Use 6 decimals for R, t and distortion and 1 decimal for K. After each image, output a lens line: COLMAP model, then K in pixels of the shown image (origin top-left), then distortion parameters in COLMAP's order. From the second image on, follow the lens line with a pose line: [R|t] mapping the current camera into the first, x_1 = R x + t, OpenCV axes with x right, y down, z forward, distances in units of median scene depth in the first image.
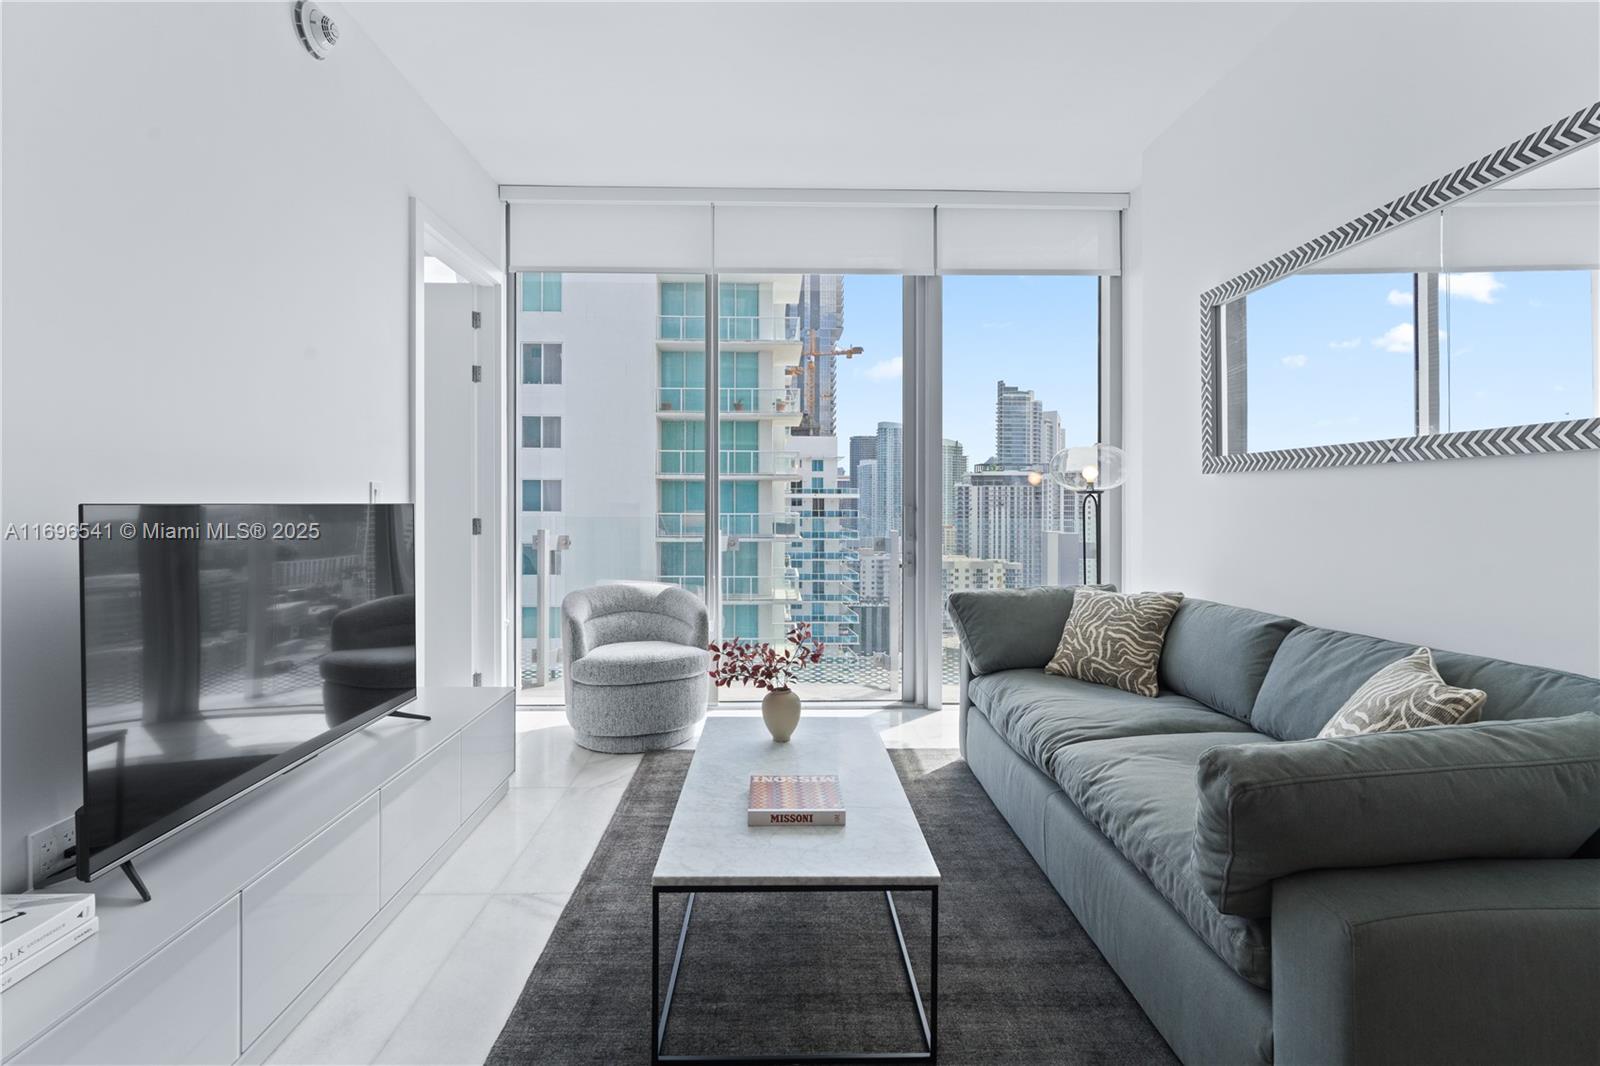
lens RADIAL K [[704.3, 0, 790.3], [0, 704.3, 504.5], [0, 0, 1]] dist [-0.002091, -0.000225]
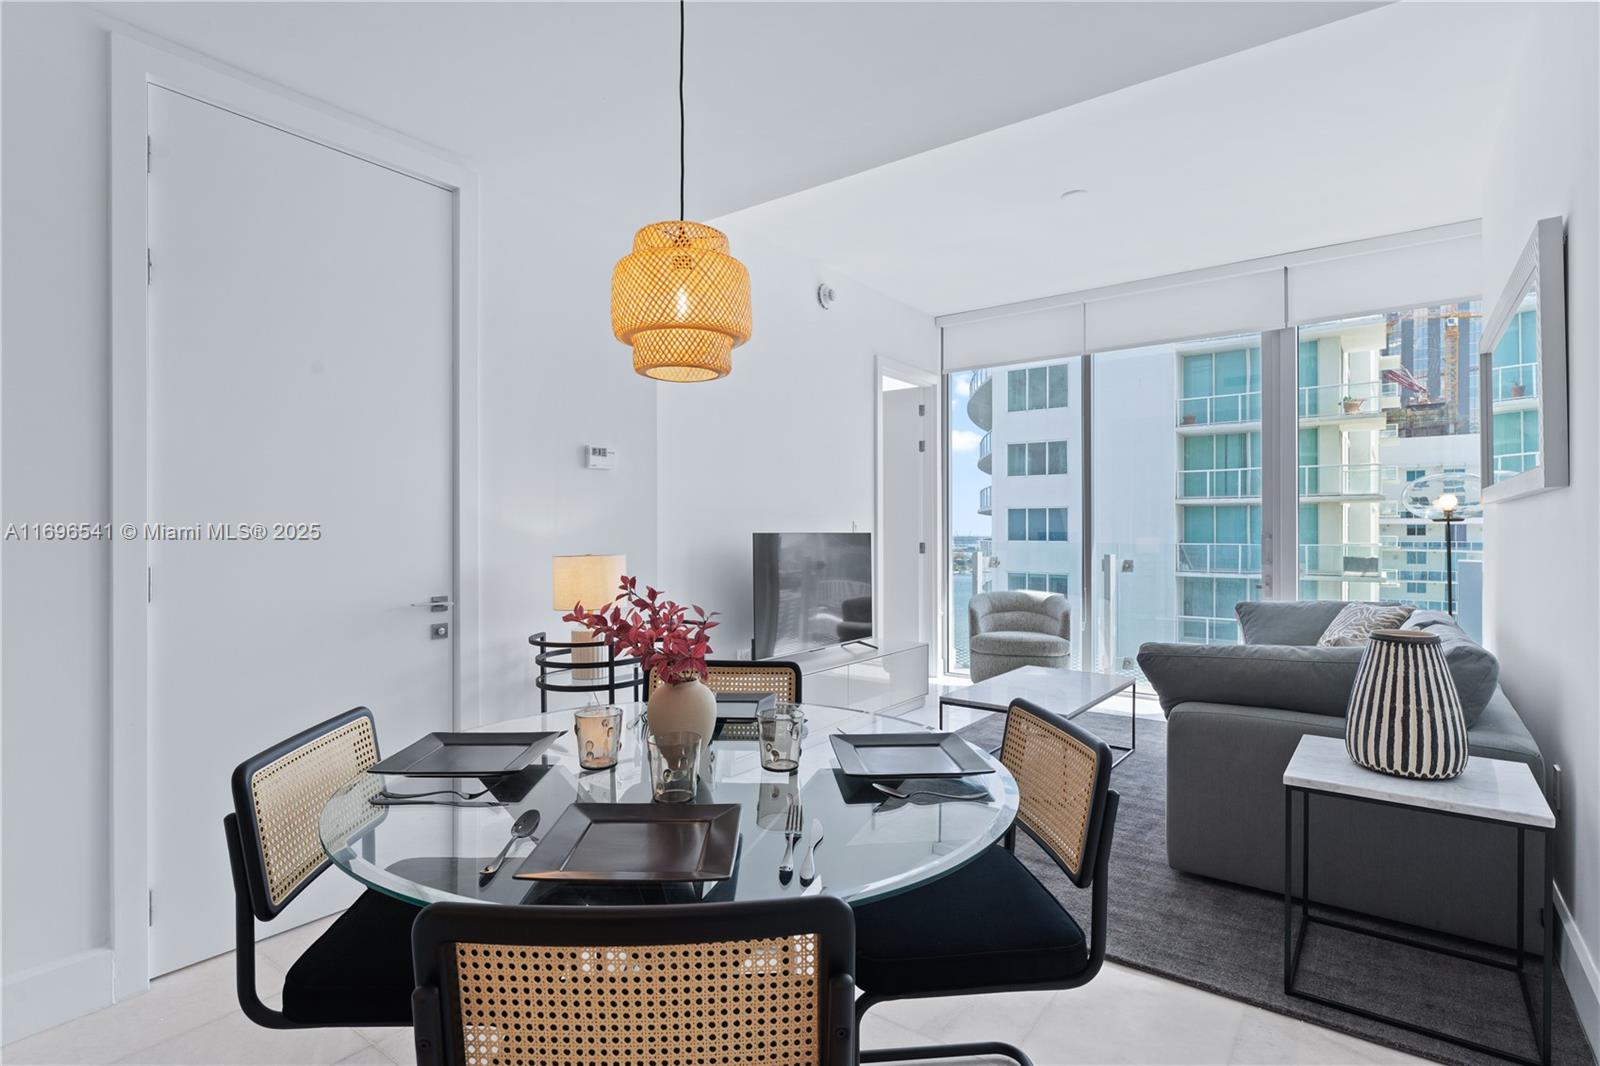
lens RADIAL K [[787.3, 0, 794.0], [0, 787.3, 534.4], [0, 0, 1]] dist [-0.000902, -0.000436]
pose [[0.782392, -0.001172, -0.622785, 0.497605], [0.001660, 0.999999, 0.000204, 0.002122], [0.622784, -0.001193, 0.782393, -0.623402]]
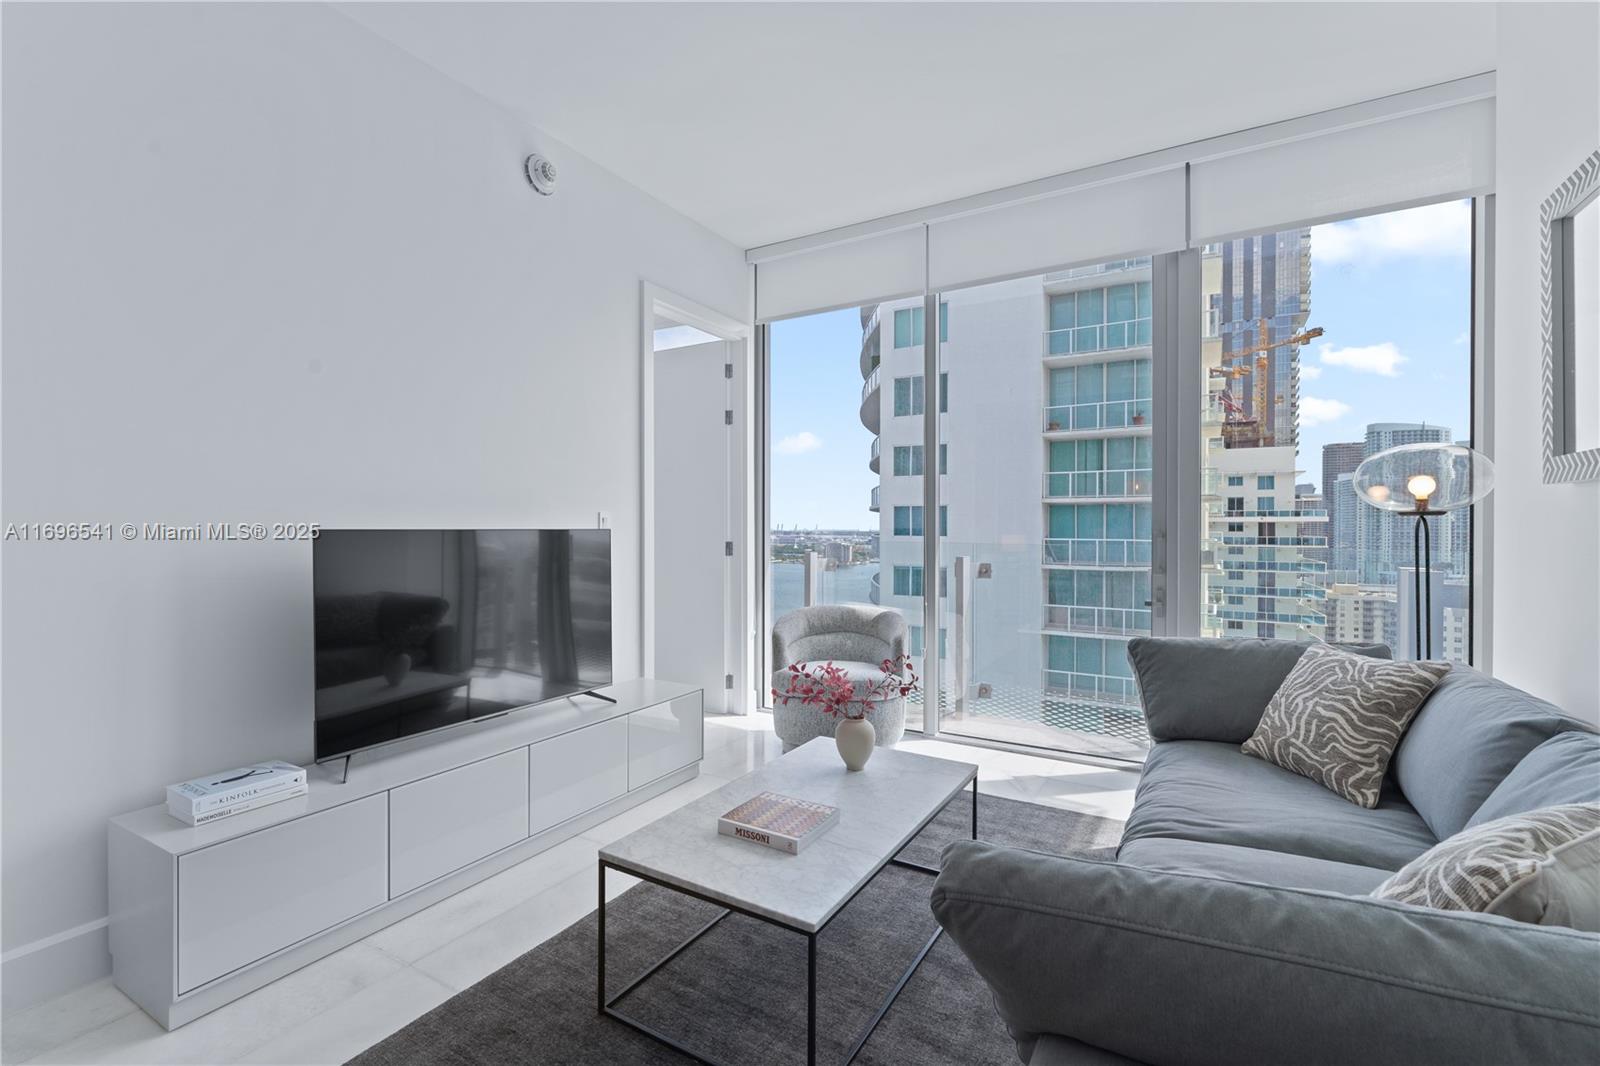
lens RADIAL K [[704.6, 0, 793.4], [0, 704.6, 532.4], [0, 0, 1]] dist [-0.001137, -0.000259]
pose [[0.847218, 0.003304, -0.531235, 0.338471], [-0.000963, 0.999989, 0.004684, -0.001430], [0.531245, -0.003457, 0.847211, 0.090479]]
